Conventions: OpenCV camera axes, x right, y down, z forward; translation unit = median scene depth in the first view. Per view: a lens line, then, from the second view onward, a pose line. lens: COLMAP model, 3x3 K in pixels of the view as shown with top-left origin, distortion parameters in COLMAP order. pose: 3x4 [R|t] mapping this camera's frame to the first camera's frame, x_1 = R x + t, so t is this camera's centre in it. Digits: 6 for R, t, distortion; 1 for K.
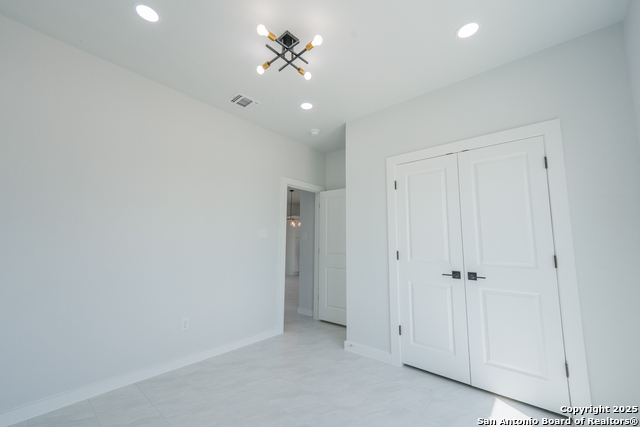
lens RADIAL K [[259.8, 0, 320.0], [0, 259.8, 213.5], [0, 0, 1]] dist [0.006441, 0.000049]
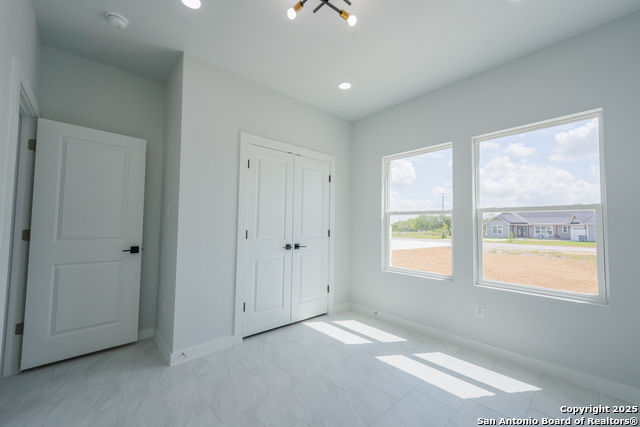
lens RADIAL K [[259.8, 0, 320.0], [0, 259.8, 213.5], [0, 0, 1]] dist [0.006441, 0.000049]
pose [[0.116526, 0.036050, 0.992533, -0.763202], [-0.129047, 0.991419, -0.020859, 0.074053], [-0.984768, -0.125653, 0.120178, 0.701289]]
